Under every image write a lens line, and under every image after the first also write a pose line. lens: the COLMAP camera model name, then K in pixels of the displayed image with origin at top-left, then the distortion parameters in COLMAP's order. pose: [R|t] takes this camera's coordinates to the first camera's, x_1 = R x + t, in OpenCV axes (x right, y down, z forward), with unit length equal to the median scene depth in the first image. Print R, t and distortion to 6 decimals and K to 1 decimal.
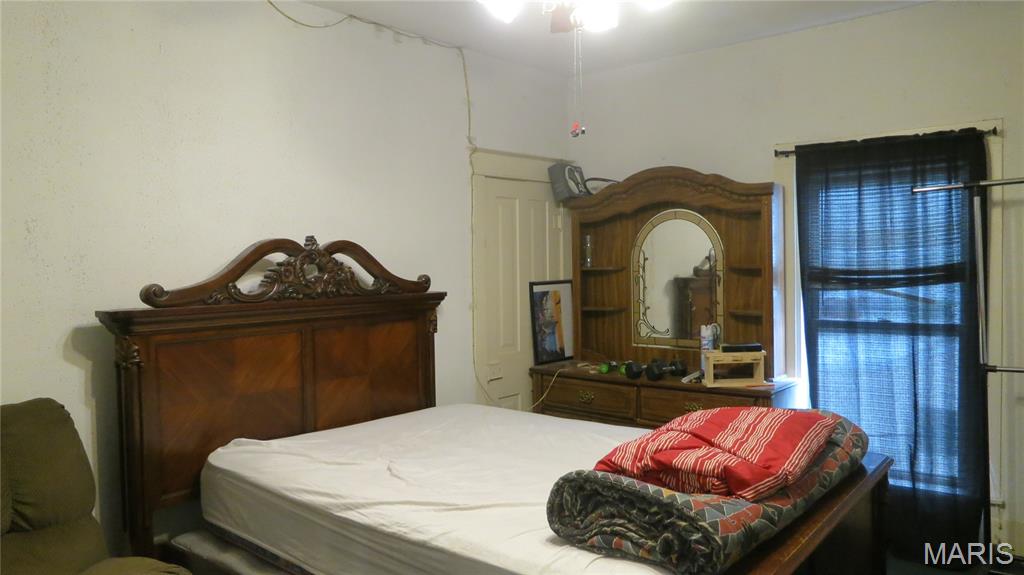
lens RADIAL K [[741.3, 0, 512.4], [0, 741.3, 292.3], [0, 0, 1]] dist [-0.062524, 0.042449]
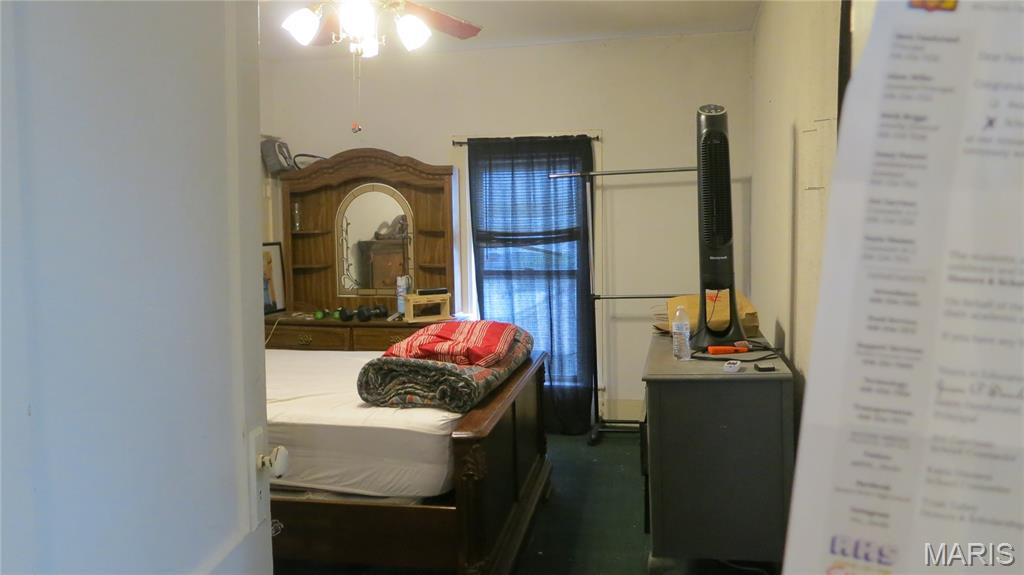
lens RADIAL K [[741.3, 0, 512.4], [0, 741.3, 292.3], [0, 0, 1]] dist [-0.062524, 0.042449]
pose [[0.882326, -0.032897, 0.469488, -0.182570], [0.014332, 0.998970, 0.043062, 0.021858], [-0.470421, -0.031266, 0.881888, -0.226934]]
